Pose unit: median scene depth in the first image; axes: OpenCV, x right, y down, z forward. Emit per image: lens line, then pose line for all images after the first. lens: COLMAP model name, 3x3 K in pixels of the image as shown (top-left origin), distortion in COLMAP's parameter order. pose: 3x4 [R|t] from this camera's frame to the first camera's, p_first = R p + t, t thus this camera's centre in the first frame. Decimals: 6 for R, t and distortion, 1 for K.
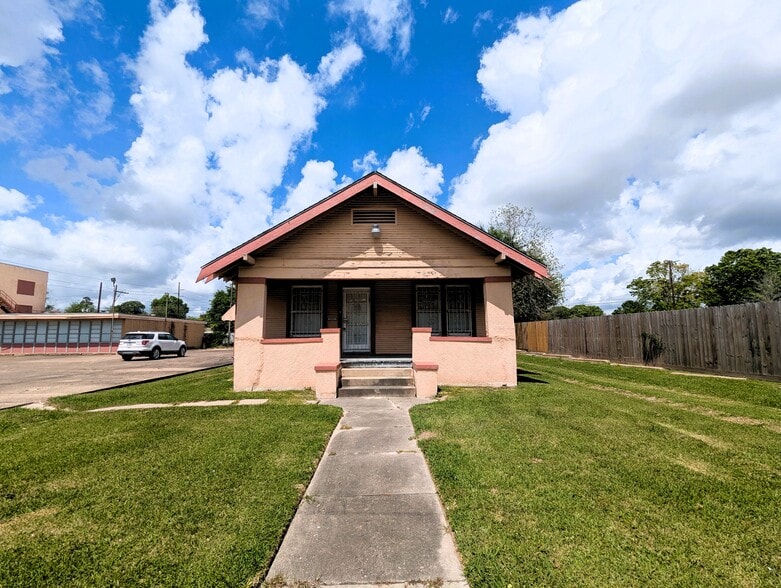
lens RADIAL K [[371.8, 0, 386.9], [0, 371.8, 294.0], [0, 0, 1]] dist [0.003052, -0.000085]
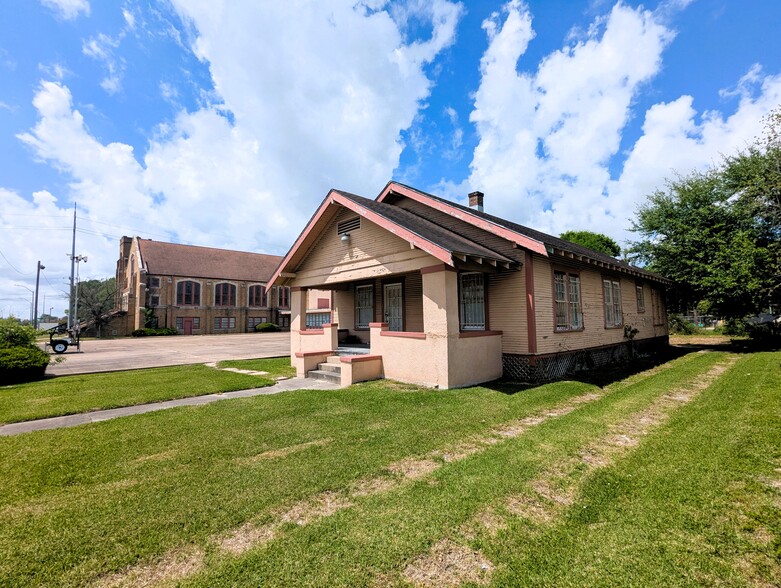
lens RADIAL K [[371.8, 0, 386.9], [0, 371.8, 294.0], [0, 0, 1]] dist [0.003052, -0.000085]
pose [[0.672073, -0.055308, -0.738417, 0.897289], [0.096103, 0.995288, 0.012921, -0.002316], [0.734222, -0.079648, 0.674221, 0.310483]]
